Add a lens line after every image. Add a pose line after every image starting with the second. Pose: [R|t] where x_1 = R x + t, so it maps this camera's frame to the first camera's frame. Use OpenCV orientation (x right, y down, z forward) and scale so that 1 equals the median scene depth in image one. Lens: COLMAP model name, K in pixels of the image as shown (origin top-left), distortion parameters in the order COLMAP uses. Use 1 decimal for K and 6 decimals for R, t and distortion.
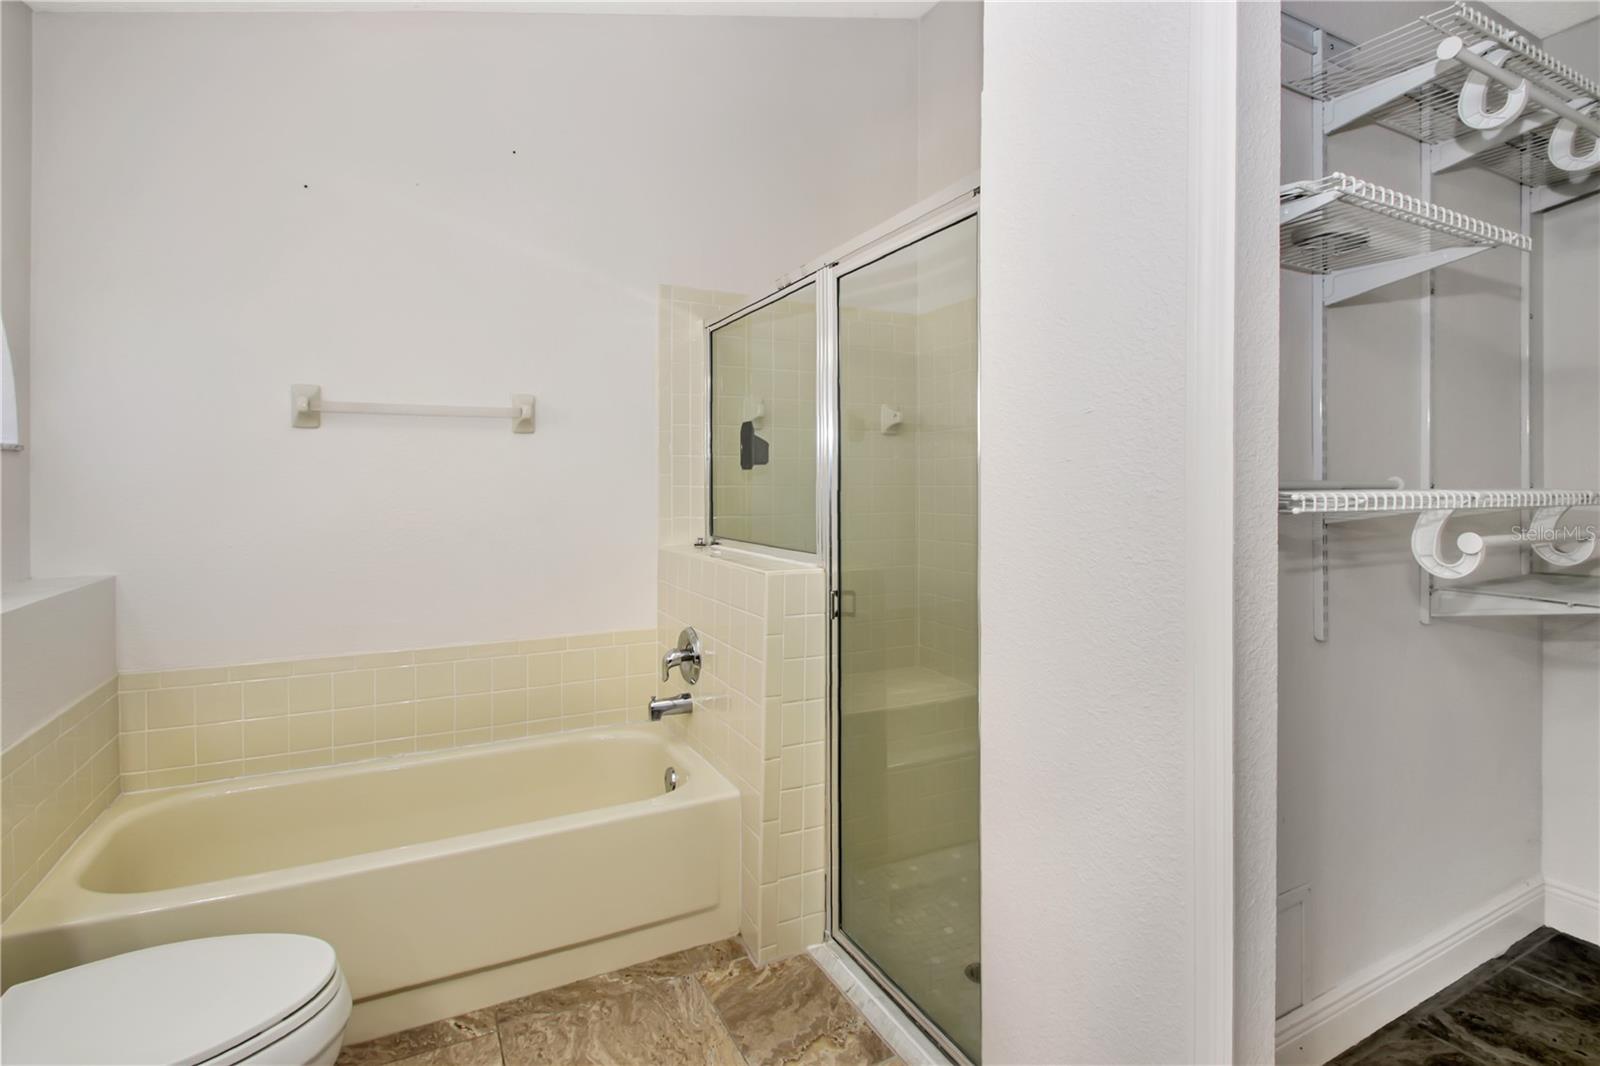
lens RADIAL K [[781.5, 0, 796.6], [0, 781.5, 502.3], [0, 0, 1]] dist [0.076795, -0.059197]
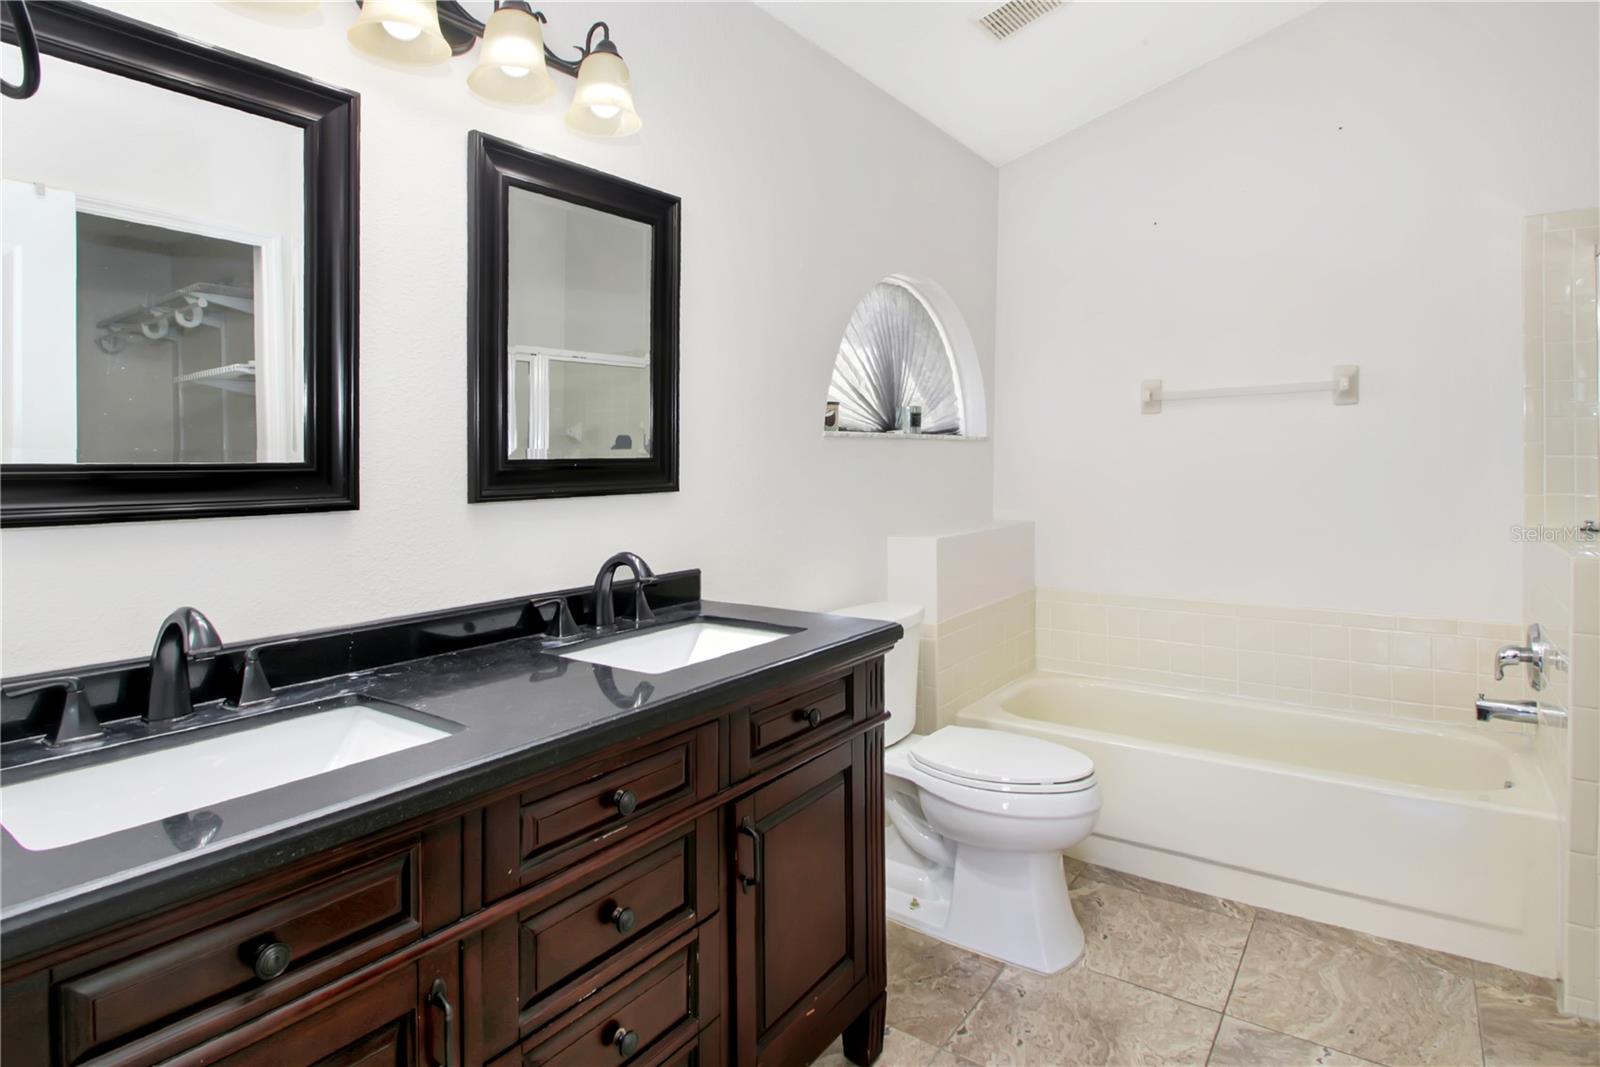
lens RADIAL K [[782.0, 0, 771.0], [0, 782.0, 509.6], [0, 0, 1]] dist [0.003289, -0.017859]
pose [[0.462996, 0.045661, -0.885183, 0.252212], [-0.006108, 0.998813, 0.048327, 0.002546], [0.886339, -0.016969, 0.462725, -0.131590]]
